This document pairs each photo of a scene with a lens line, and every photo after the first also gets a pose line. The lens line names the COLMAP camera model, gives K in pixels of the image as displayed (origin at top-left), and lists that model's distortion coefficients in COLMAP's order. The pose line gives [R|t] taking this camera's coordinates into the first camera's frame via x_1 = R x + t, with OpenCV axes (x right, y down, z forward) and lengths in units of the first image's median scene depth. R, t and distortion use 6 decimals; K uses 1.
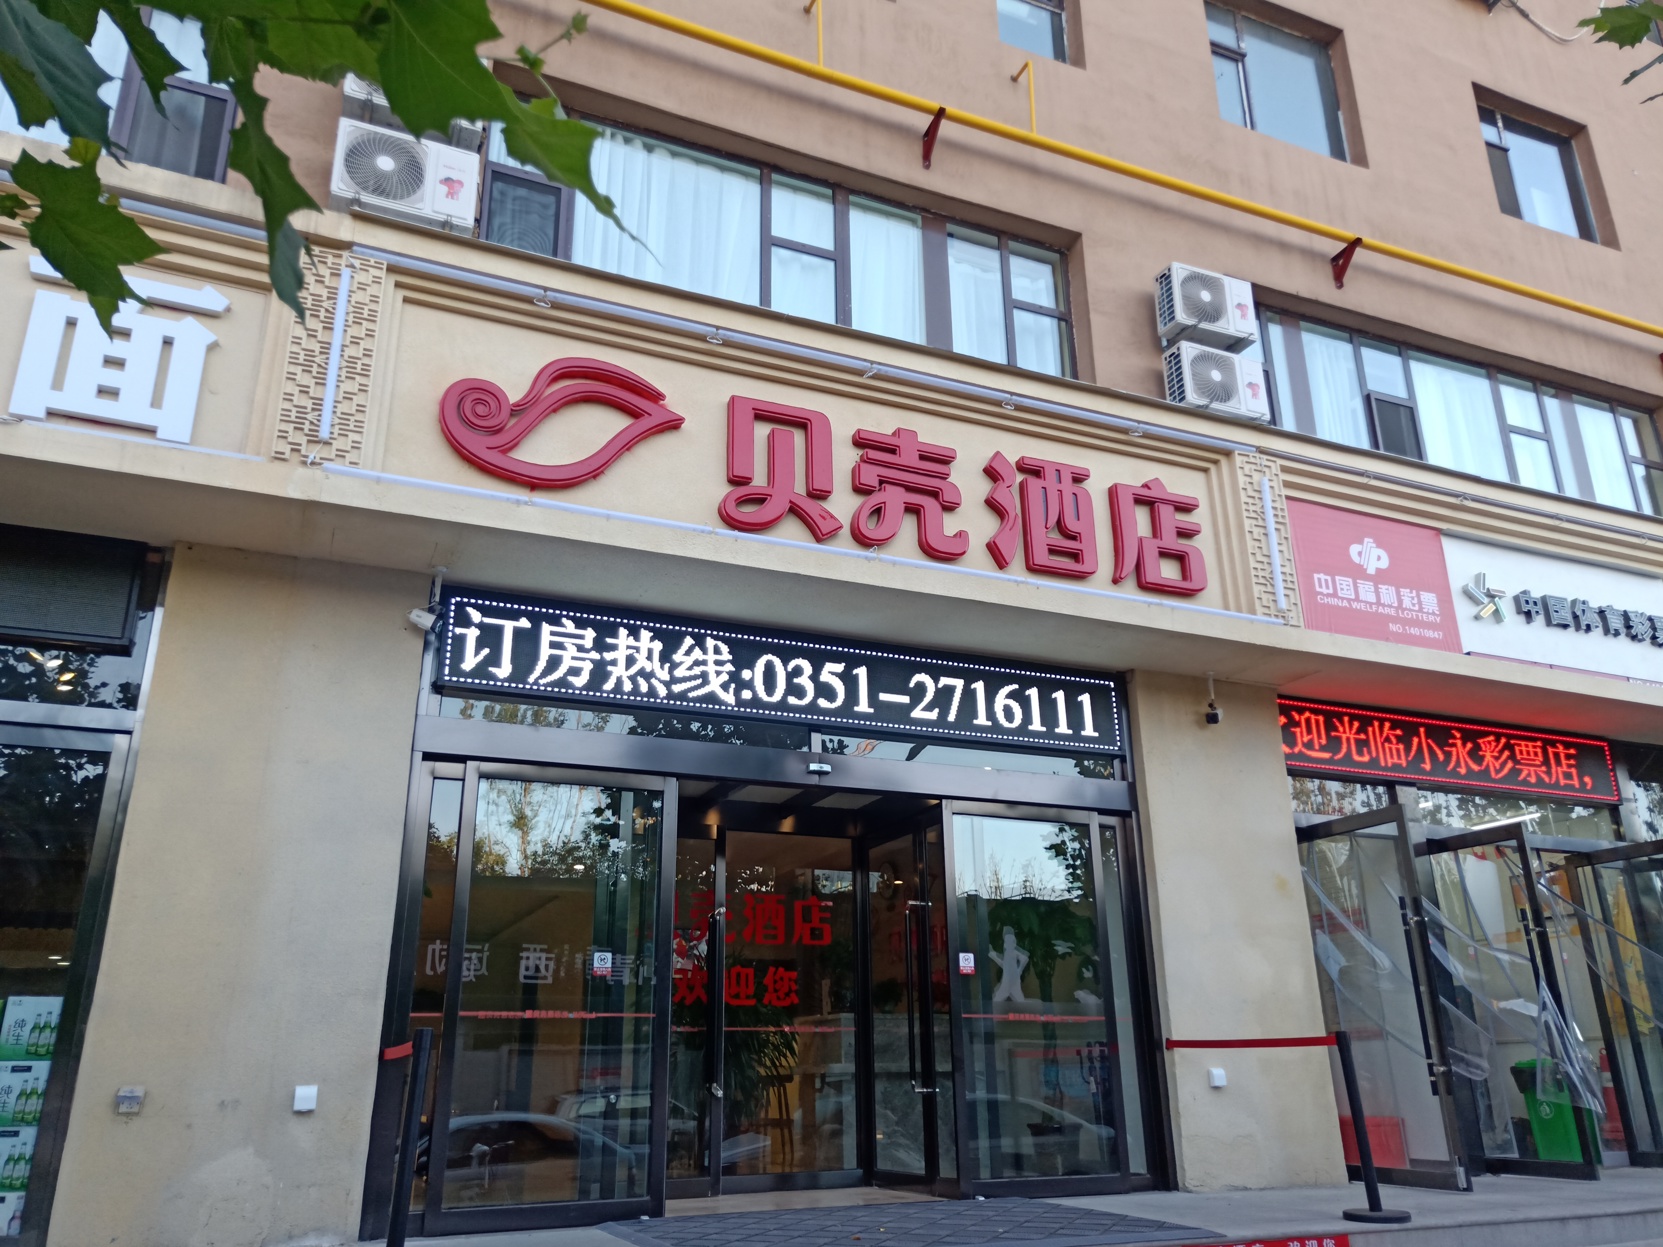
lens RADIAL K [[1250.7, 0, 832.0], [0, 1250.7, 621.1], [0, 0, 1]] dist [0.043240, -0.023715]
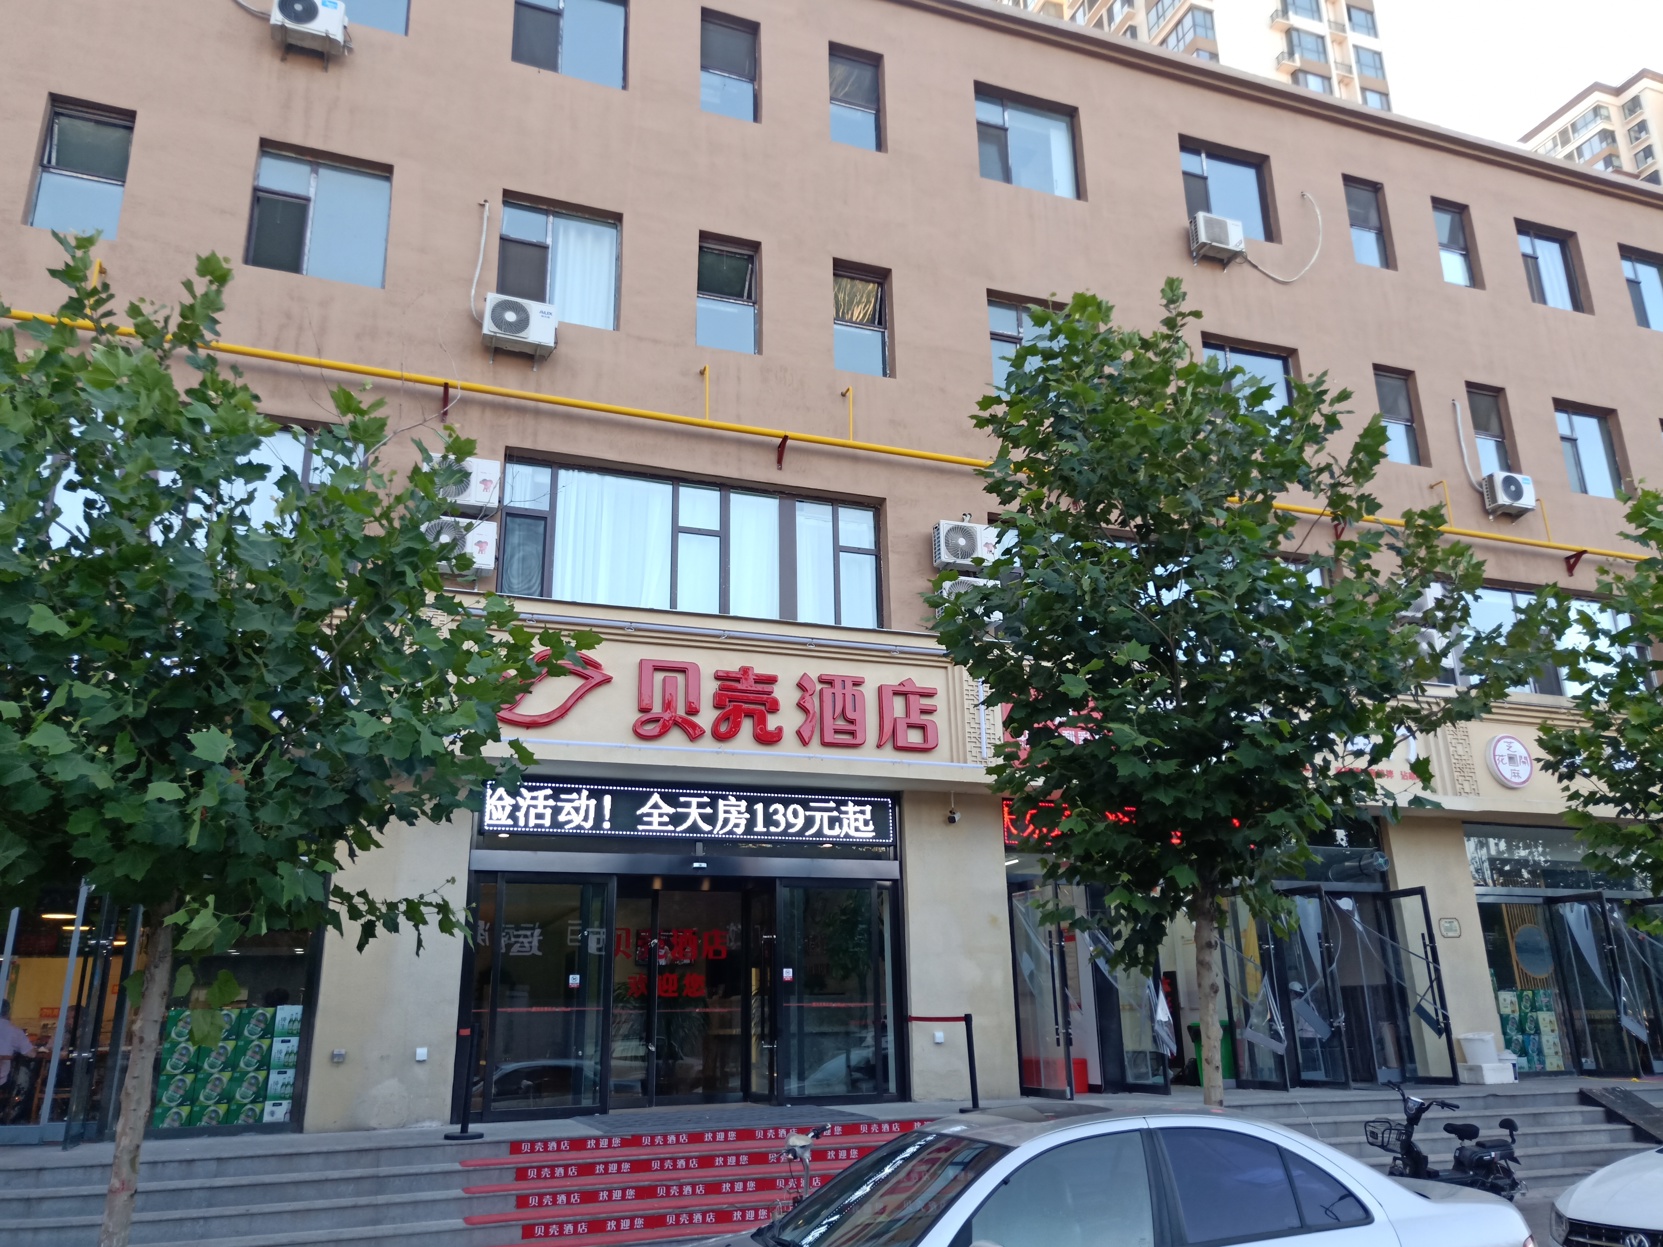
lens RADIAL K [[1250.7, 0, 829.5], [0, 1250.7, 616.7], [0, 0, 1]] dist [0.043240, -0.023715]
pose [[0.998347, -0.022916, -0.052704, 0.260659], [0.024813, 0.999057, 0.035618, -0.275423], [0.051839, -0.036867, 0.997975, -0.694947]]
